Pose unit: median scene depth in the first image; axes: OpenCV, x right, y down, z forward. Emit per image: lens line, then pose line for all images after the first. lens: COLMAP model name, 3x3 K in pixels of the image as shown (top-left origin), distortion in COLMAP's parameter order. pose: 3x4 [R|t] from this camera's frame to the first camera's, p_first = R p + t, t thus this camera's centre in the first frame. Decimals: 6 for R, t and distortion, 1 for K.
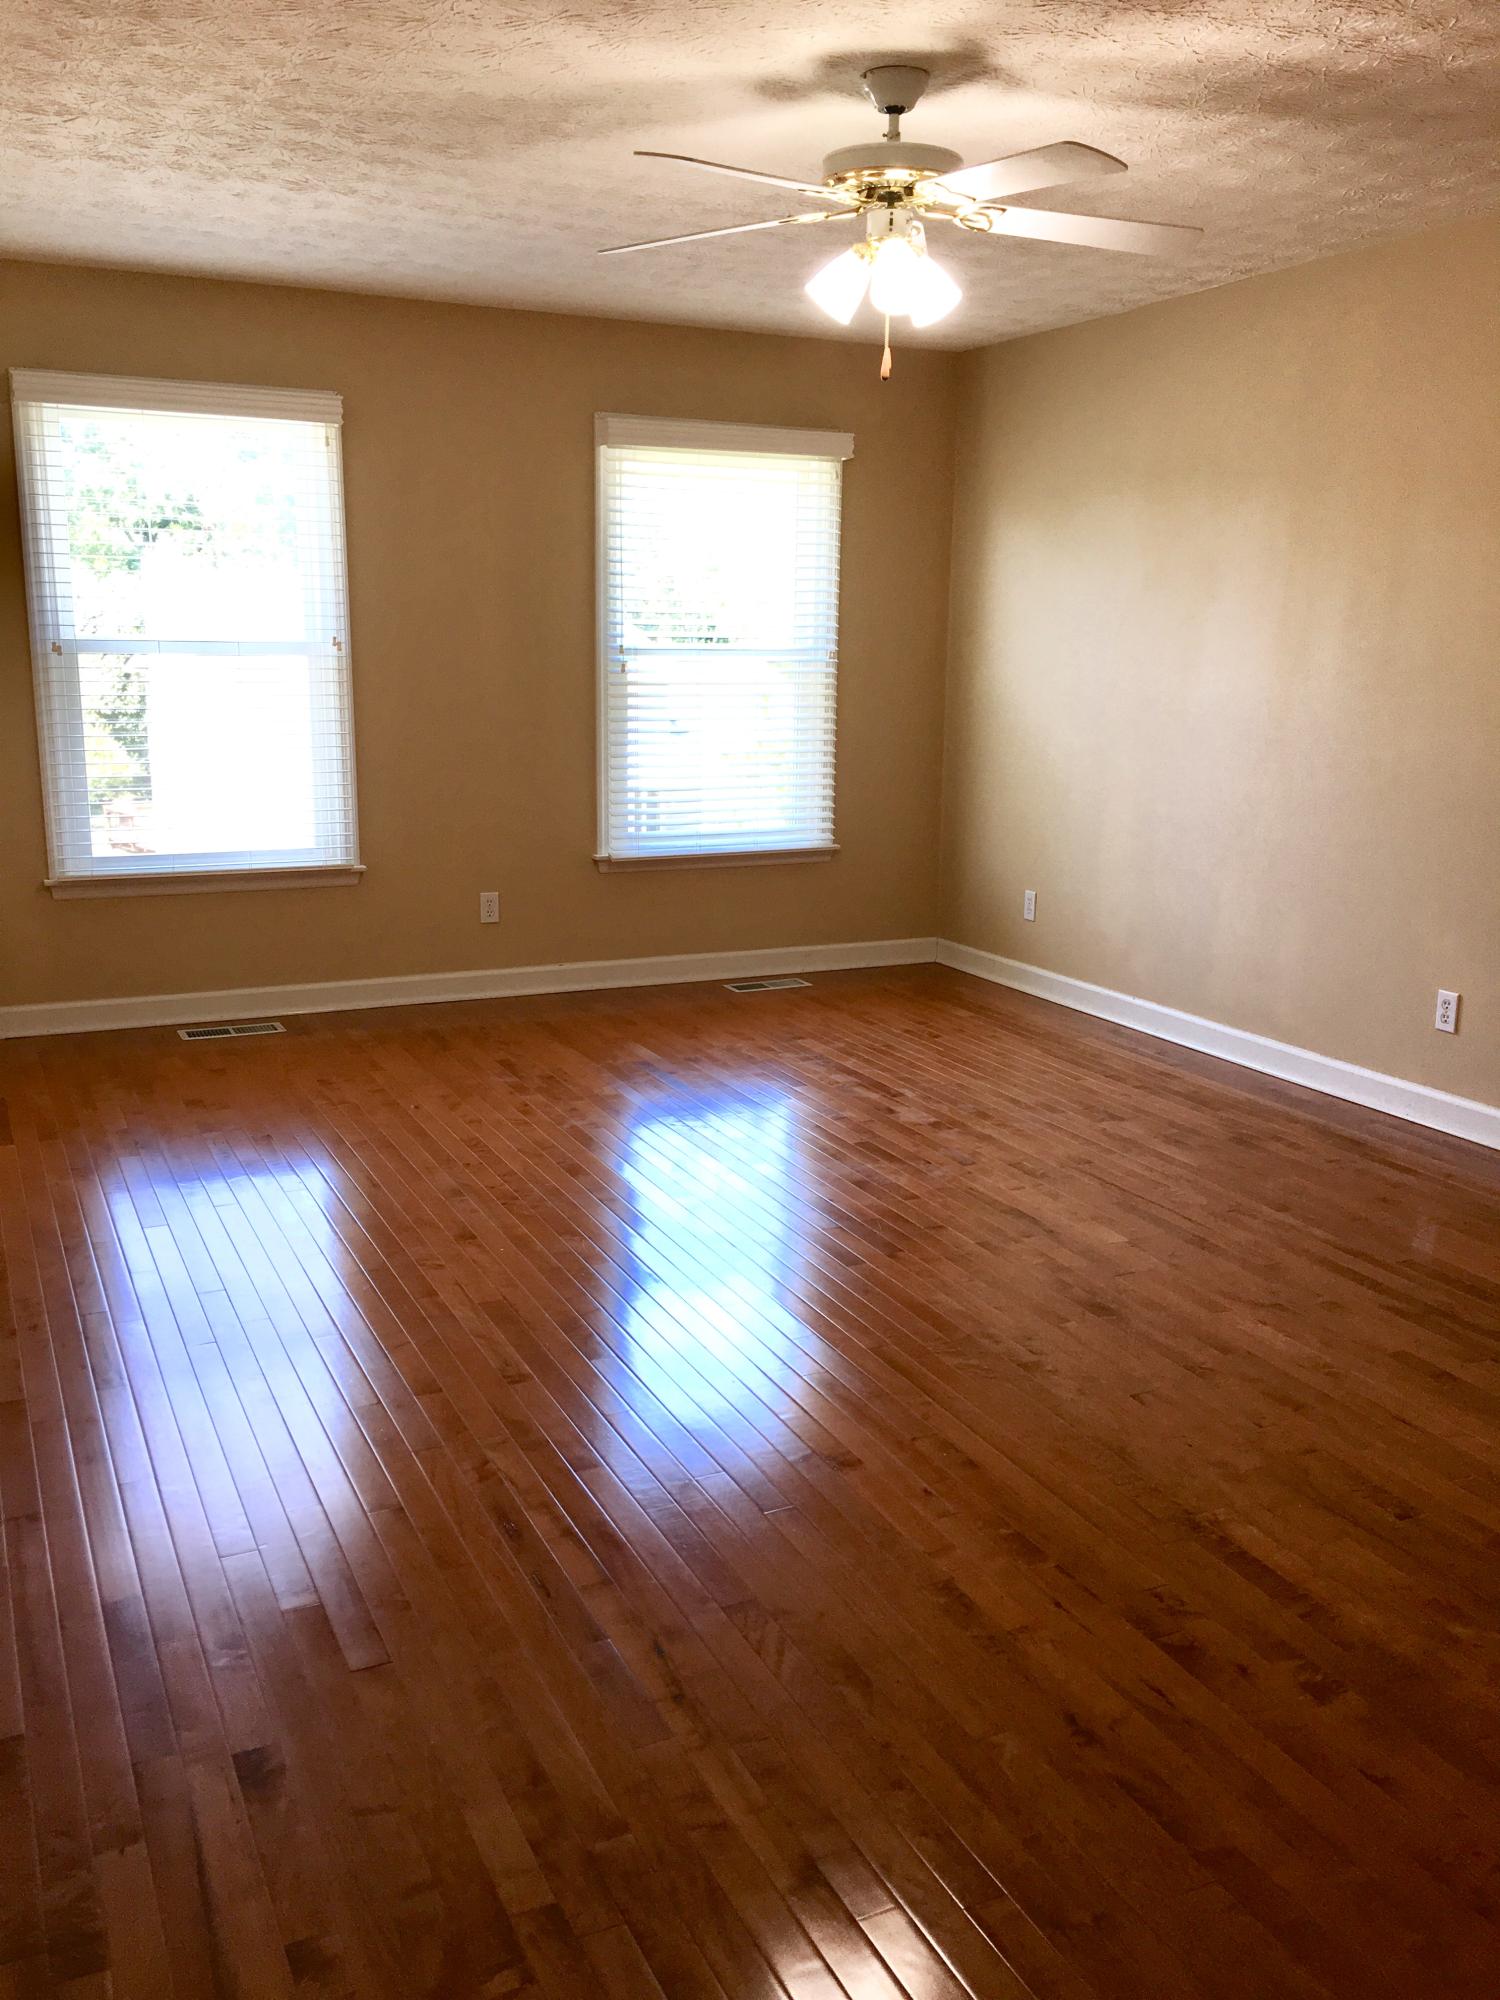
lens RADIAL K [[1684.3, 0, 750.0], [0, 1684.3, 1000.0], [0, 0, 1]] dist [0.032088, -0.007579]
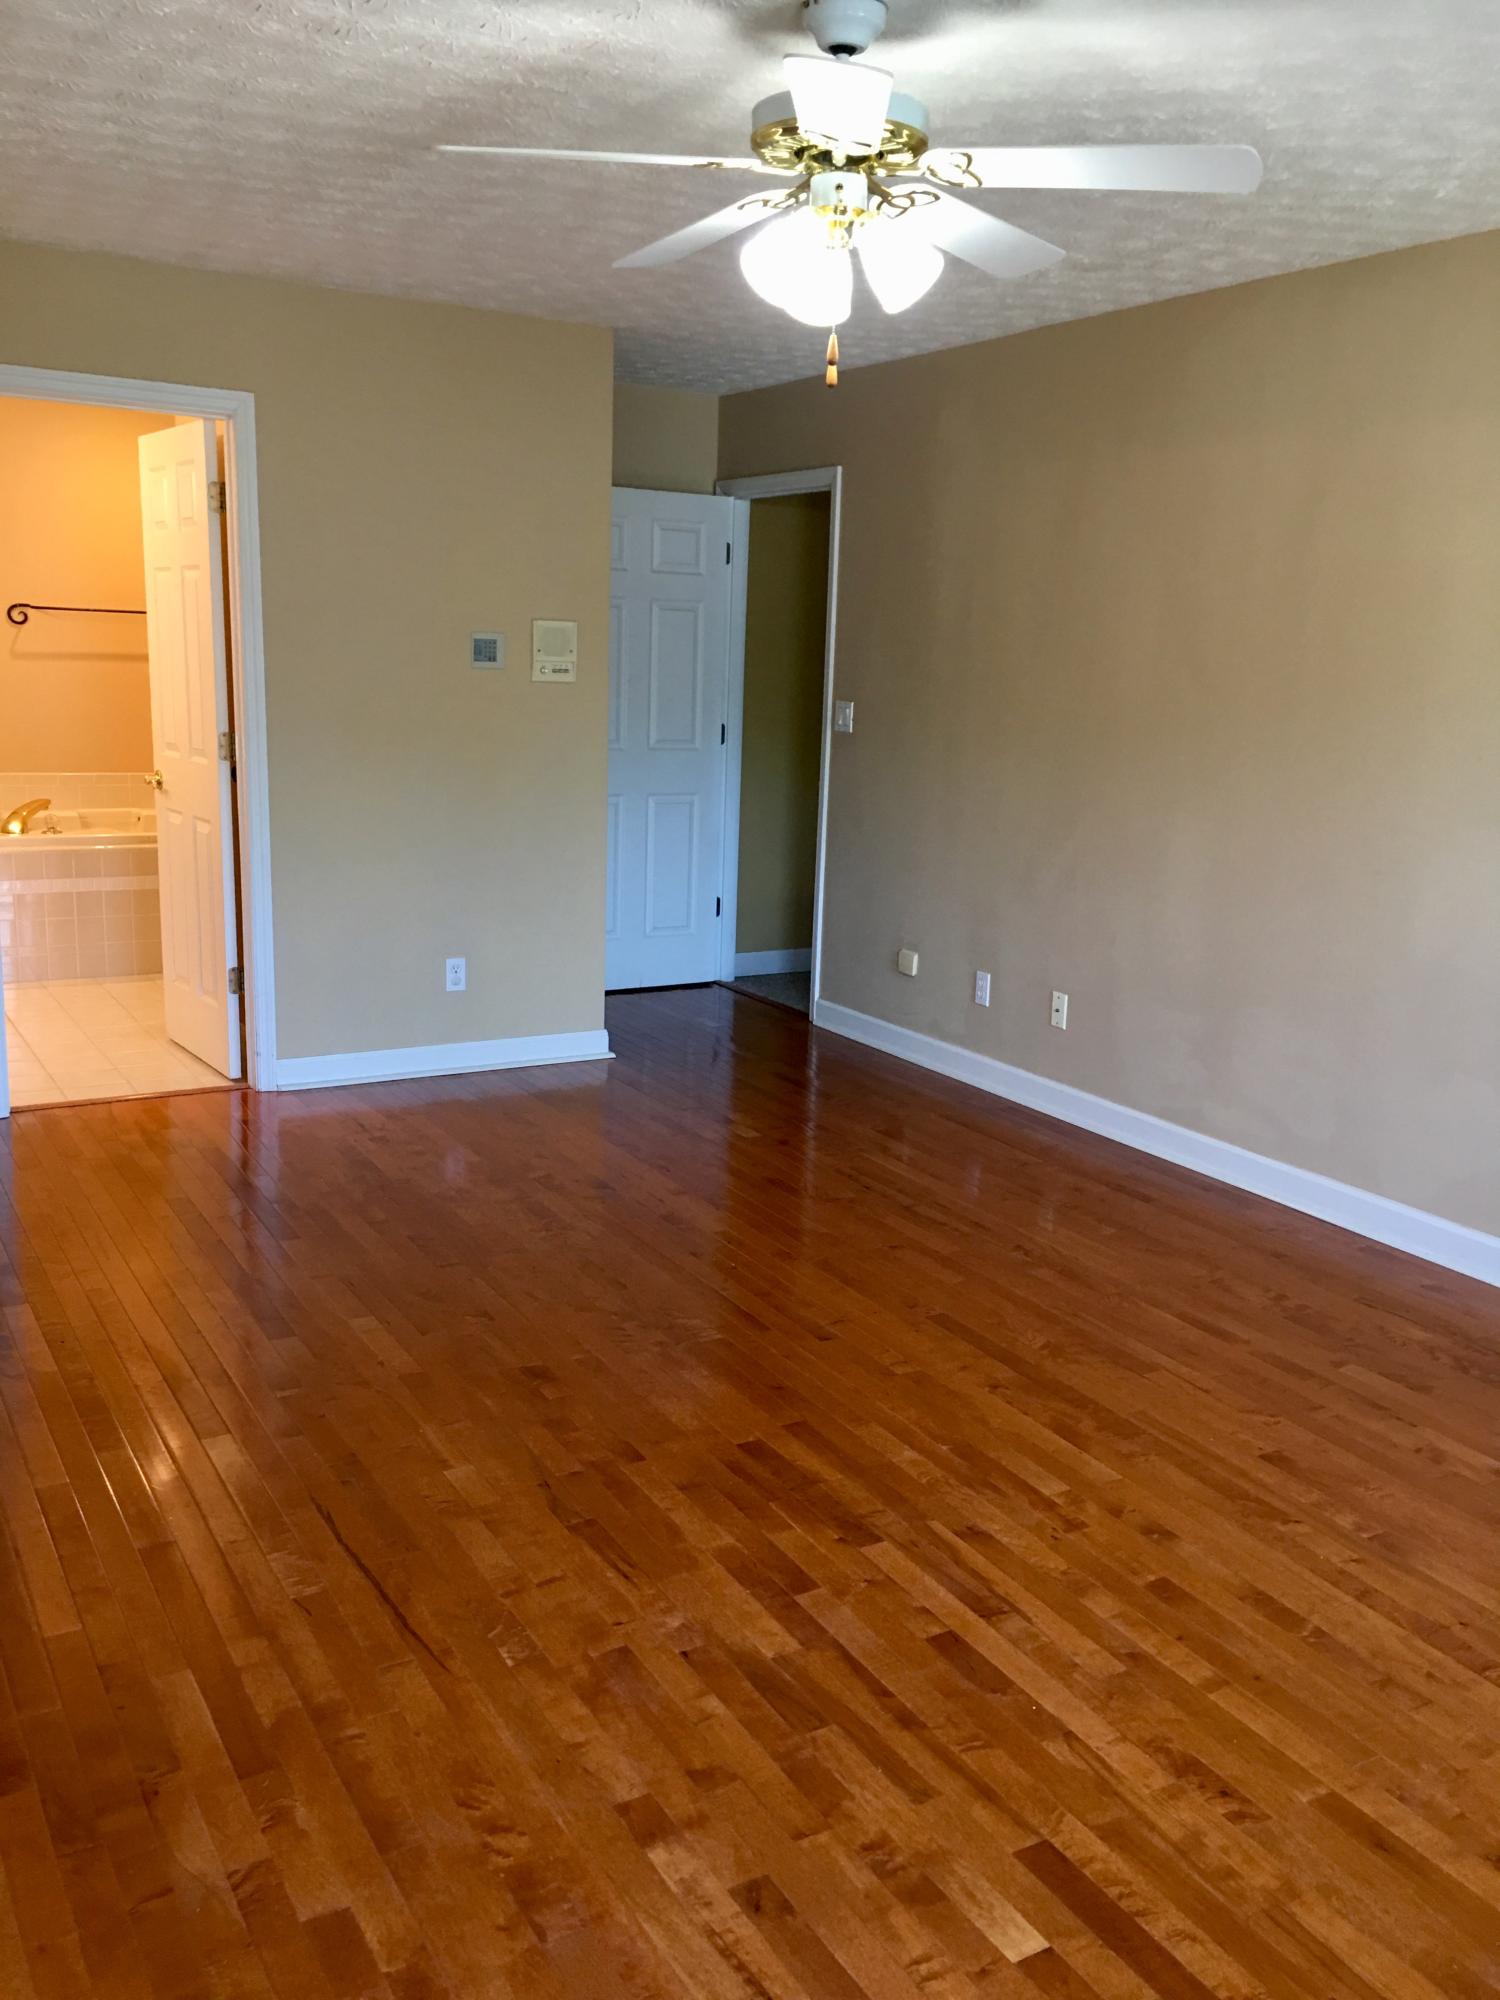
lens RADIAL K [[1684.3, 0, 750.0], [0, 1684.3, 1000.0], [0, 0, 1]] dist [0.032088, -0.007579]
pose [[-0.995368, -0.031146, -0.090954, 0.142965], [-0.065703, 0.911035, 0.407060, -0.327957], [0.070184, 0.411150, -0.908862, 1.421166]]
